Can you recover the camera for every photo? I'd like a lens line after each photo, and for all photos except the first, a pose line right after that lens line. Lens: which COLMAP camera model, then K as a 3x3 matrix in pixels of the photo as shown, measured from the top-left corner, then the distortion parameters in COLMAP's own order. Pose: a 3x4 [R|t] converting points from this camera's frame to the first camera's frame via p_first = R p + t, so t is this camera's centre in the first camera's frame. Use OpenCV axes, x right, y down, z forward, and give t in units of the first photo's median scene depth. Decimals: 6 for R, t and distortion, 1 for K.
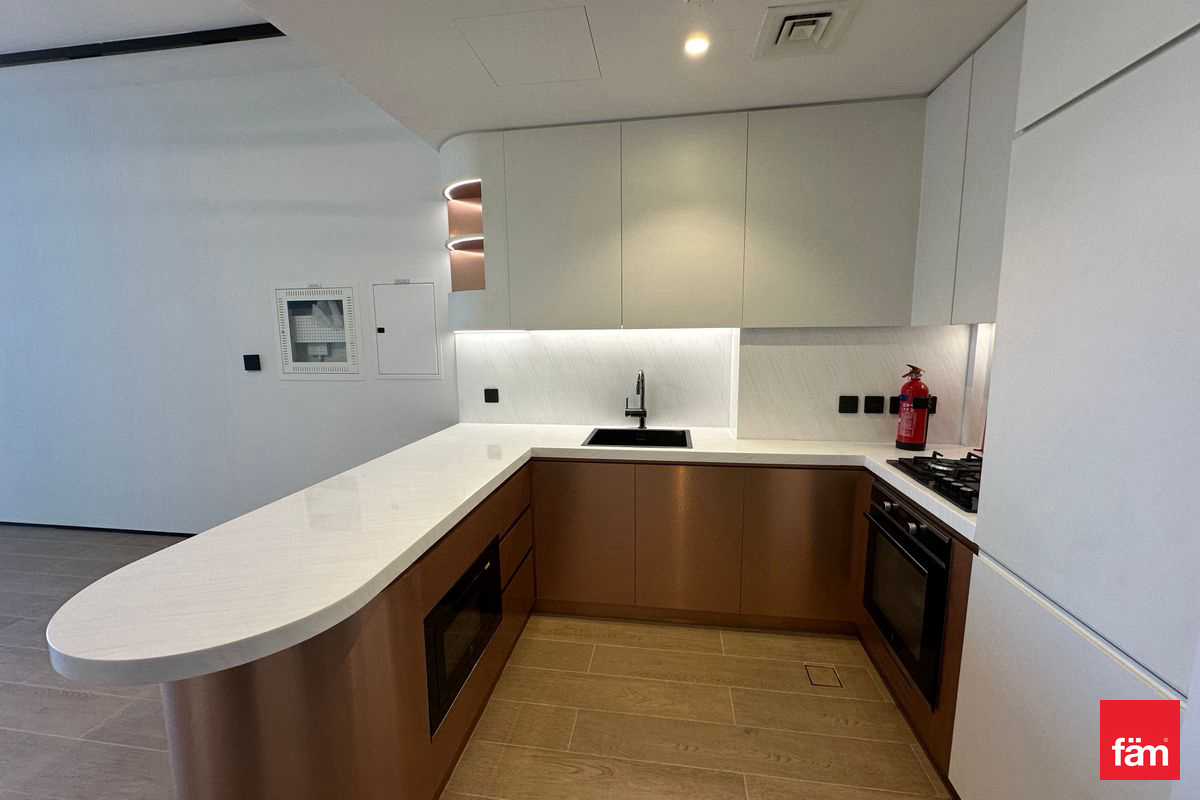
lens RADIAL K [[478.5, 0, 602.3], [0, 478.5, 397.7], [0, 0, 1]] dist [-0.001635, -0.000113]
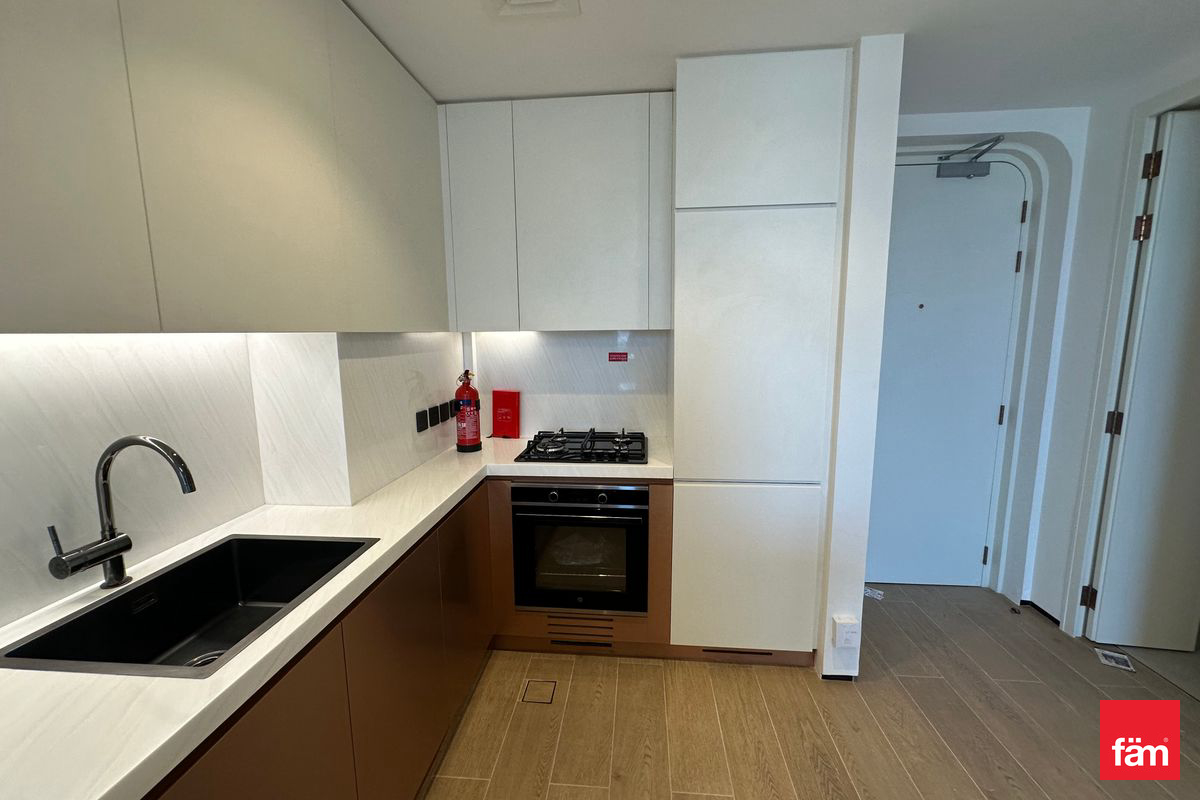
lens RADIAL K [[478.5, 0, 596.4], [0, 478.5, 398.3], [0, 0, 1]] dist [-0.001635, -0.000113]
pose [[-0.062550, -0.126730, 0.989963, -0.387626], [0.141459, 0.980766, 0.134491, -0.104148], [-0.987966, 0.148452, -0.043420, 0.752079]]
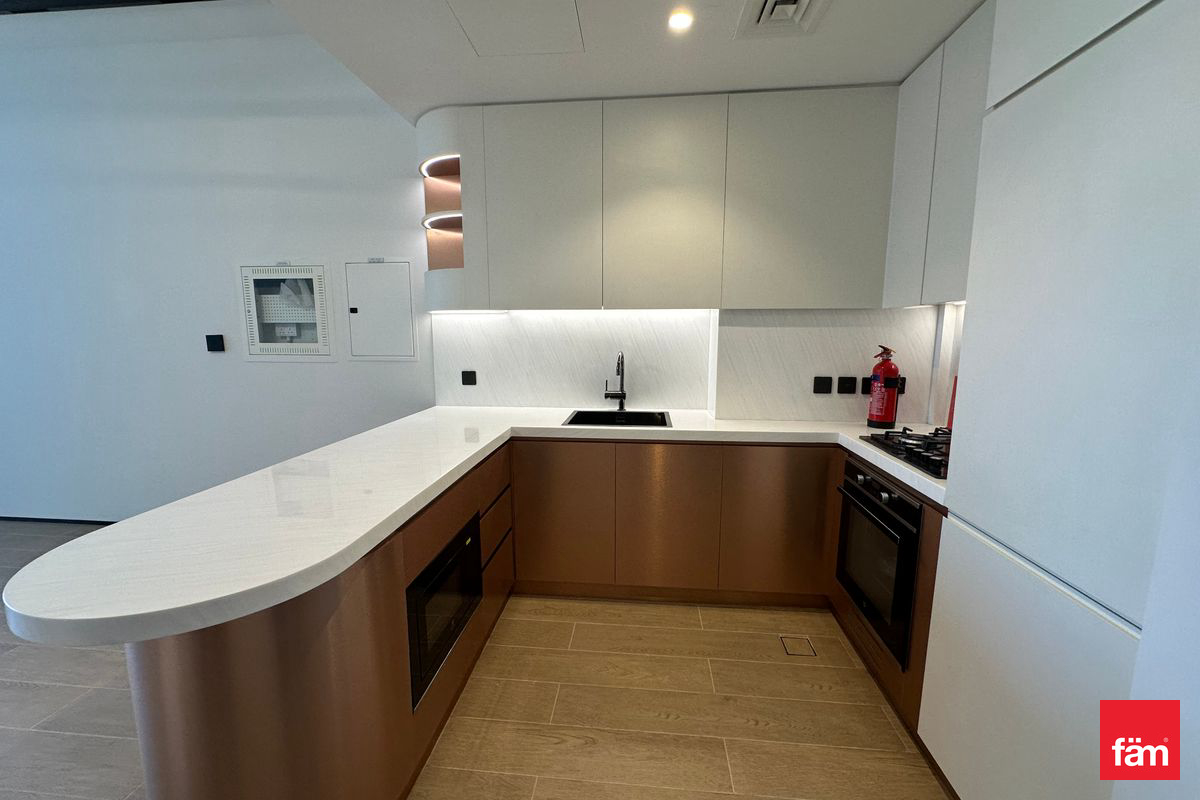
lens RADIAL K [[478.5, 0, 602.5], [0, 478.5, 397.3], [0, 0, 1]] dist [-0.001635, -0.000113]
pose [[0.998472, 0.002873, 0.055192, -0.015092], [-0.003227, 0.999975, 0.006328, 0.037290], [-0.055173, -0.006497, 0.998456, 0.000059]]
